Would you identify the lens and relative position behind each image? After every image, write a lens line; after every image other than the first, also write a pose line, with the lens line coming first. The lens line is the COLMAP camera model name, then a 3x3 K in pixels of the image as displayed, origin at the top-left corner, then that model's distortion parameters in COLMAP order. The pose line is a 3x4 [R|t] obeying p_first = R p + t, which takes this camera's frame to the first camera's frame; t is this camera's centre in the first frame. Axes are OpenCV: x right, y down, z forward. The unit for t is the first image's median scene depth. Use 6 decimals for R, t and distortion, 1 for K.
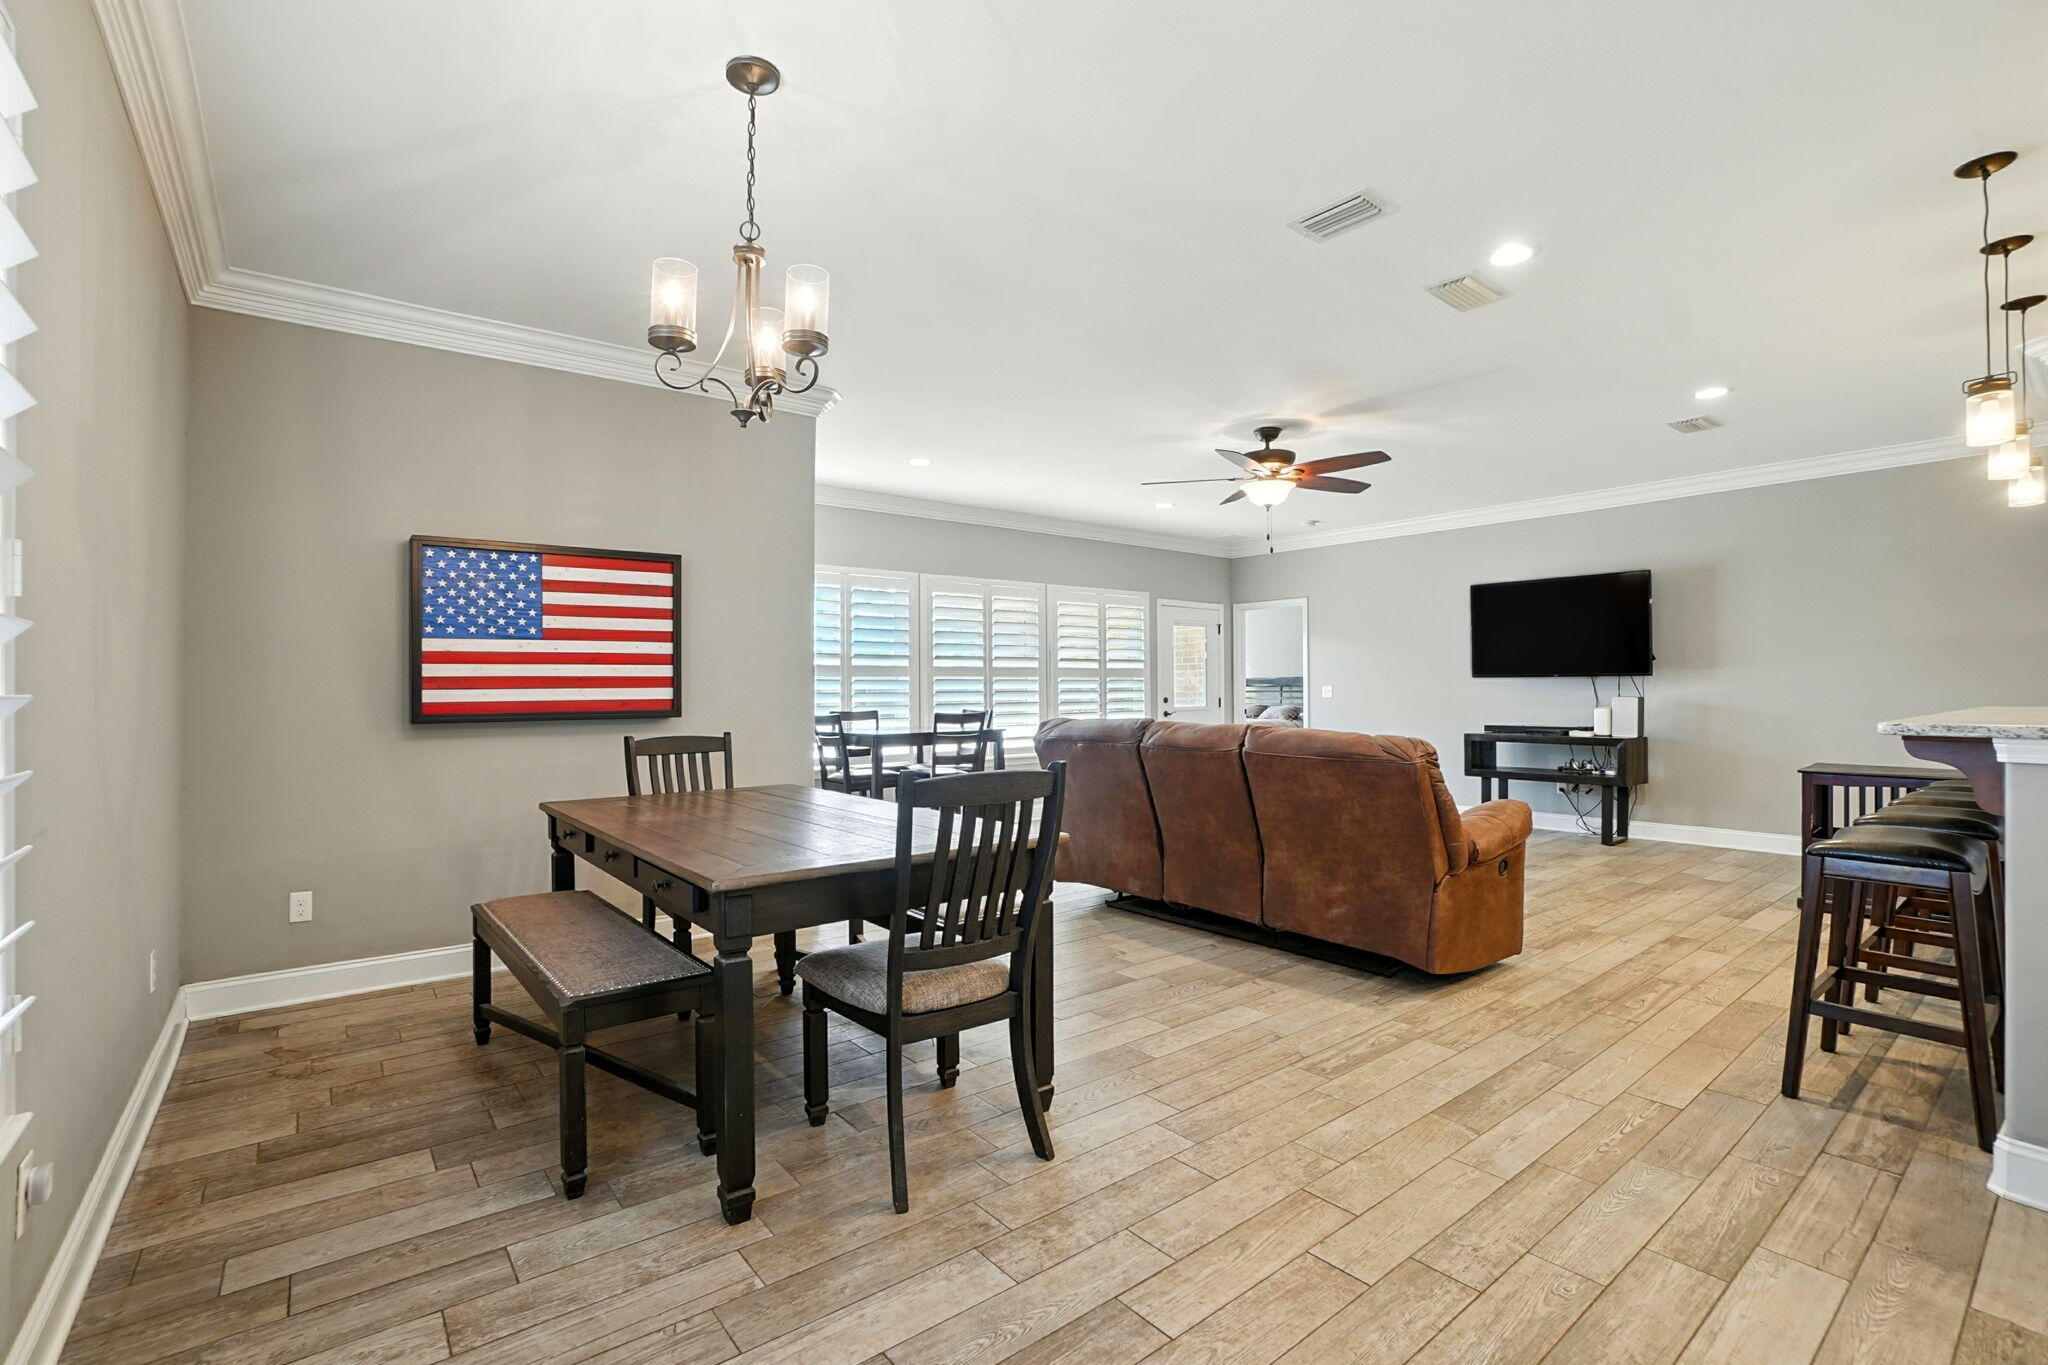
lens RADIAL K [[920.5, 0, 1015.6], [0, 920.5, 682.3], [0, 0, 1]] dist [-0.064555, 0.020617]
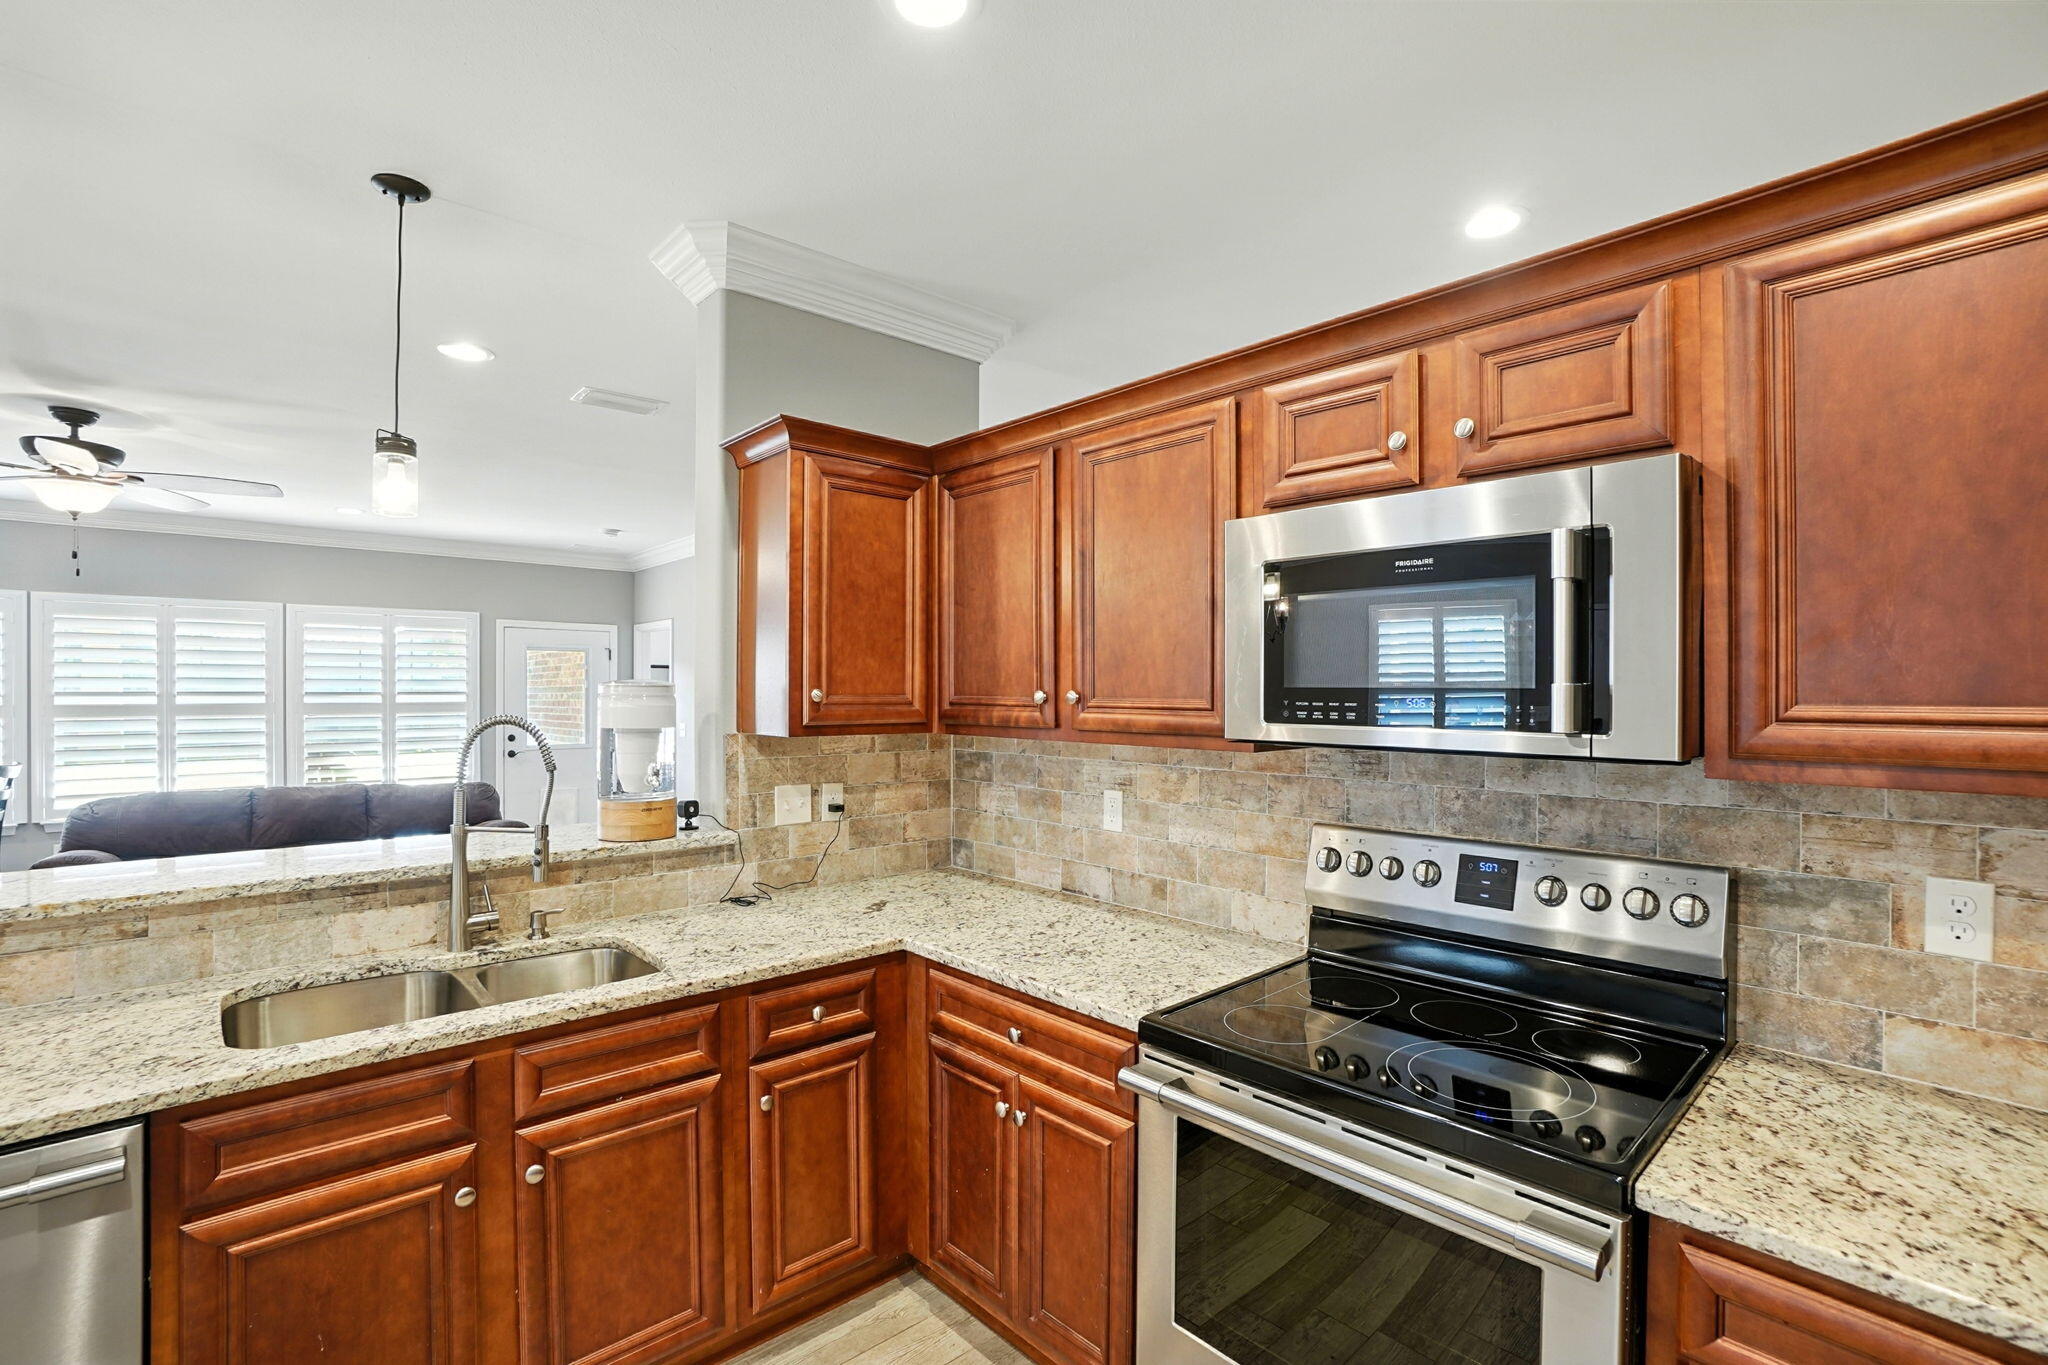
lens RADIAL K [[920.5, 0, 1015.6], [0, 920.5, 682.3], [0, 0, 1]] dist [-0.064555, 0.020617]
pose [[0.997566, 0.005852, 0.069484, 1.396029], [-0.005590, 0.999977, -0.003965, -0.076738], [-0.069506, 0.003567, 0.997575, 0.313600]]
